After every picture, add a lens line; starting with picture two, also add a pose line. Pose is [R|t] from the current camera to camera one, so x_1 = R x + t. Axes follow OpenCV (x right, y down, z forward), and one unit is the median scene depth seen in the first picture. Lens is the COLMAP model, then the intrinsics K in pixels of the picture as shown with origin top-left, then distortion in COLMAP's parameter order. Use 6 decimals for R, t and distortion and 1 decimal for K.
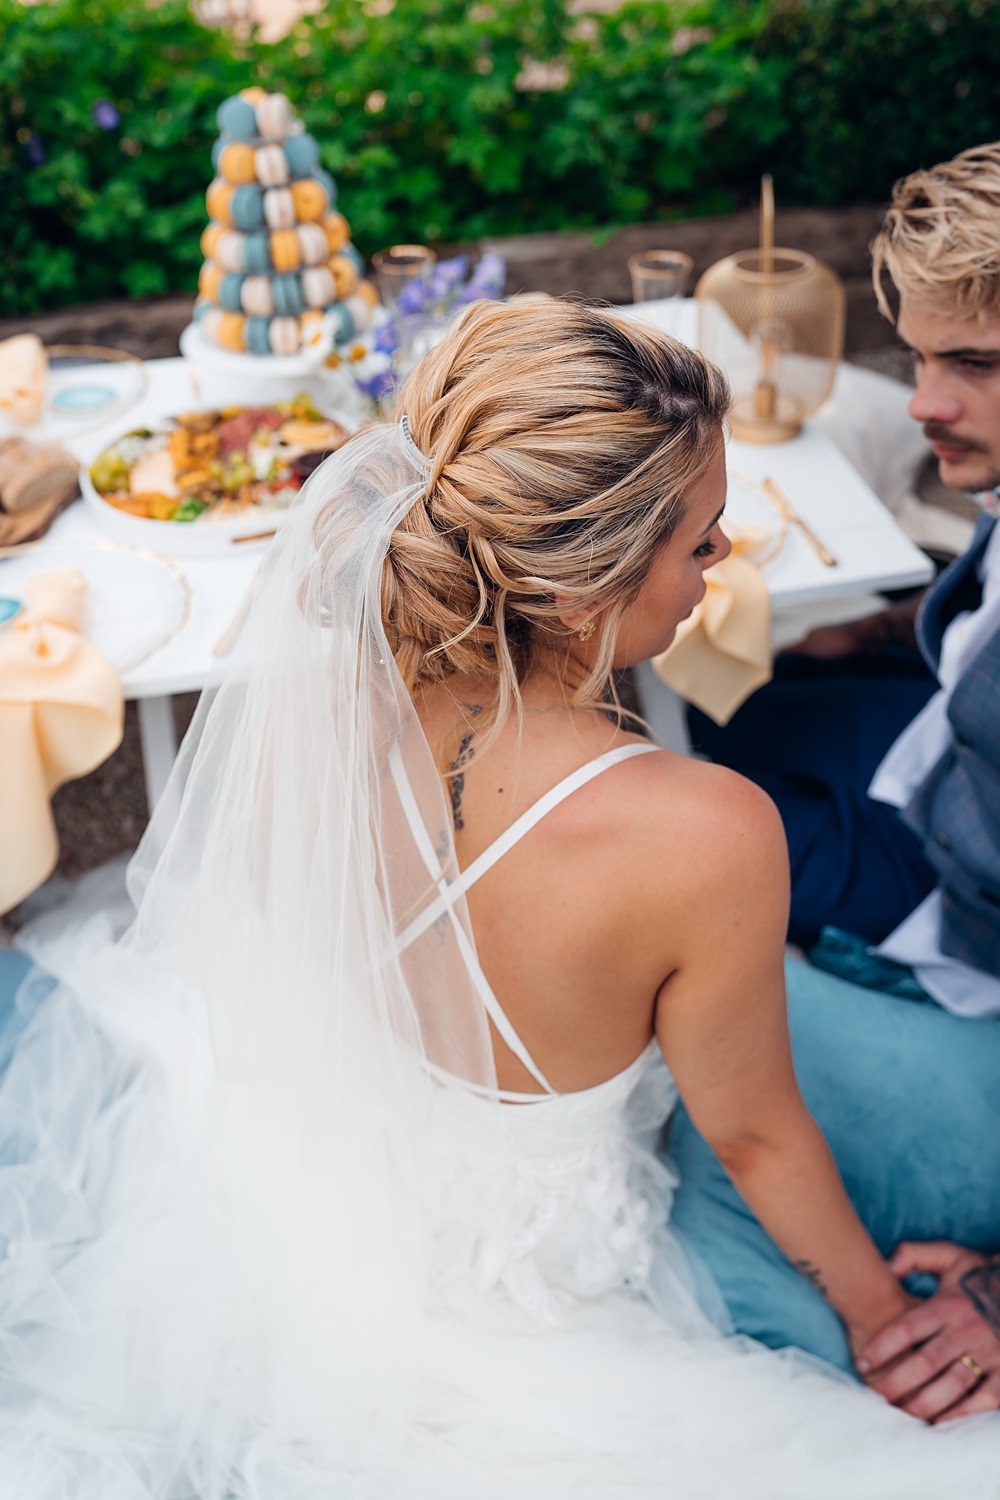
lens RADIAL K [[1486.3, 0, 500.0], [0, 1486.3, 750.0], [0, 0, 1]] dist [-0.001294, 0.005934]
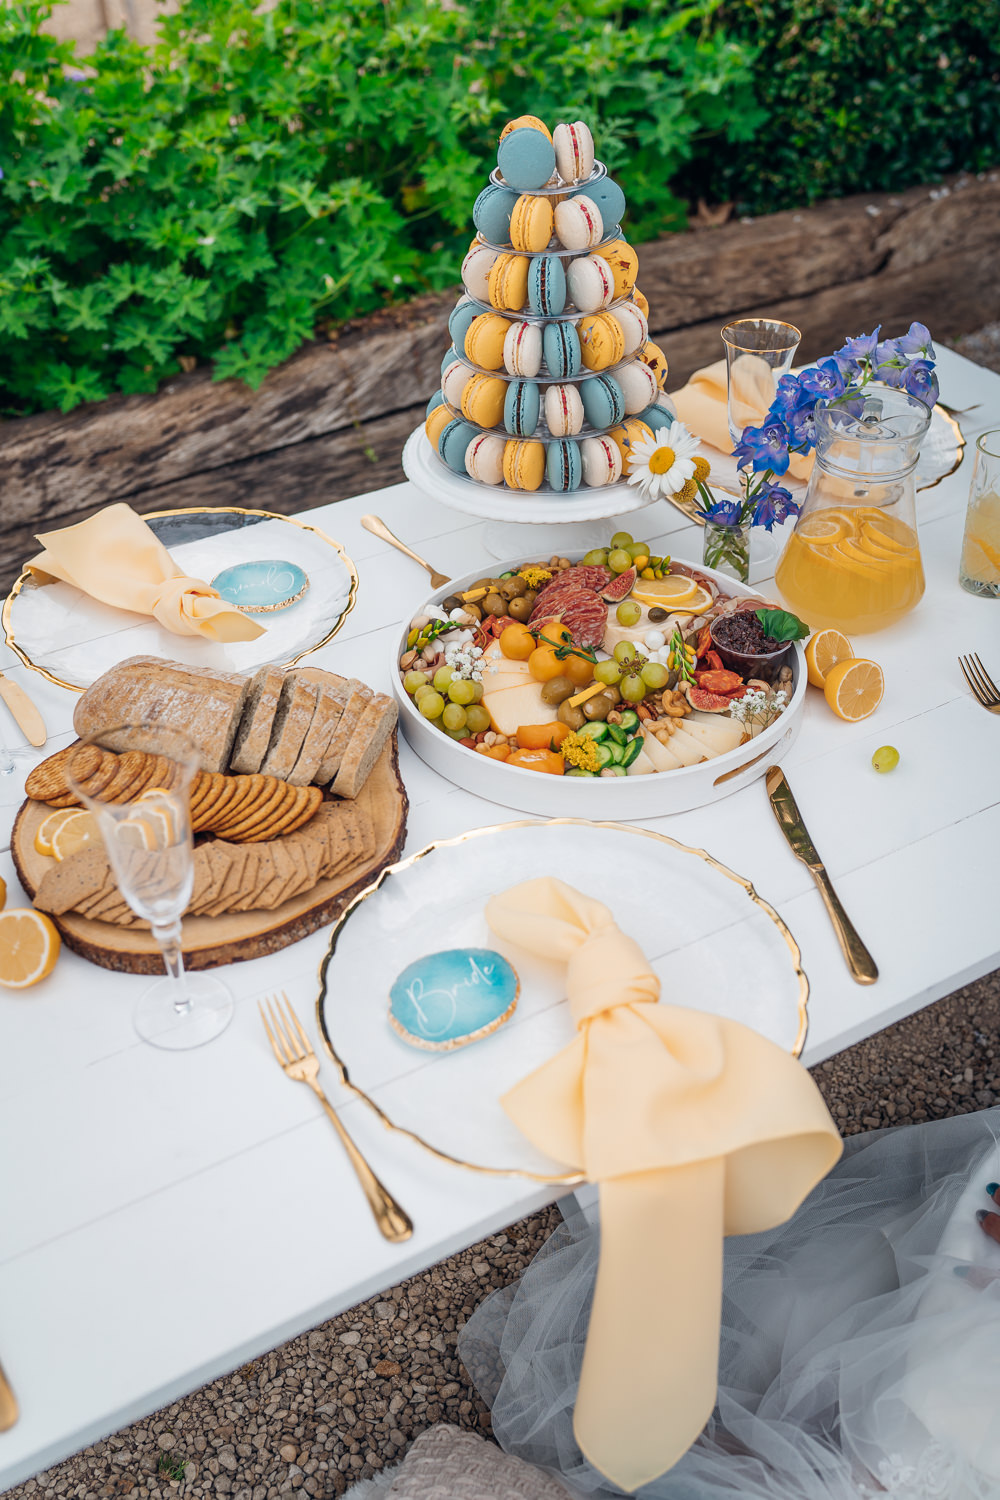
lens RADIAL K [[1486.3, 0, 500.0], [0, 1486.3, 750.0], [0, 0, 1]] dist [-0.001294, 0.005934]
pose [[0.929995, -0.199404, 0.308783, -0.432340], [0.198555, 0.979482, 0.034514, -0.179845], [-0.309330, 0.029213, 0.950506, 0.356778]]
